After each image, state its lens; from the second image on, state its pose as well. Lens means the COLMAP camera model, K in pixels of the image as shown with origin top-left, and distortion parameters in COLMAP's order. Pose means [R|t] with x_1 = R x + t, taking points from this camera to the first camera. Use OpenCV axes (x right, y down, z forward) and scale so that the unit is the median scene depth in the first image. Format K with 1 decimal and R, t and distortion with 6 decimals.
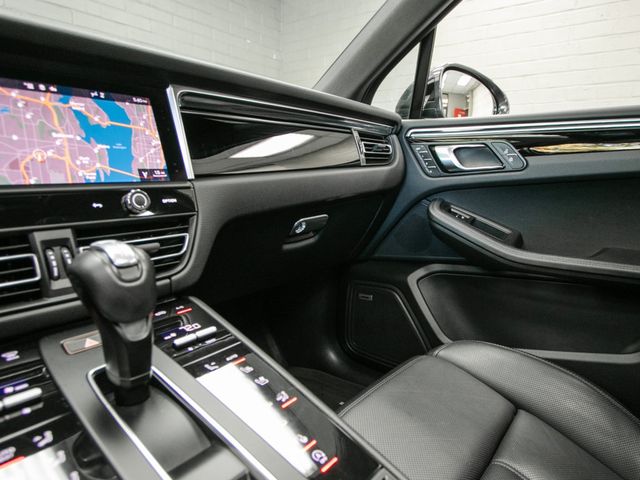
lens RADIAL K [[394.5, 0, 324.2], [0, 394.5, 255.3], [0, 0, 1]] dist [-0.018593, -0.001119]
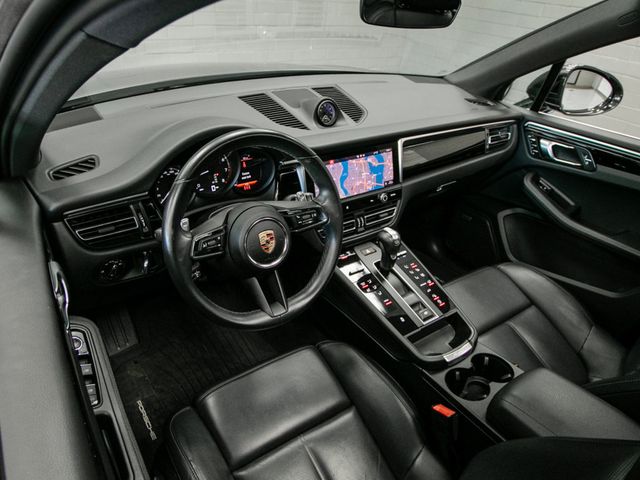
lens RADIAL K [[394.5, 0, 312.3], [0, 394.5, 258.9], [0, 0, 1]] dist [-0.018593, -0.001119]
pose [[0.953809, 0.211813, -0.213033, -0.260213], [-0.117134, 0.915225, 0.385543, -0.635874], [0.276636, -0.342782, 0.897760, -1.411966]]
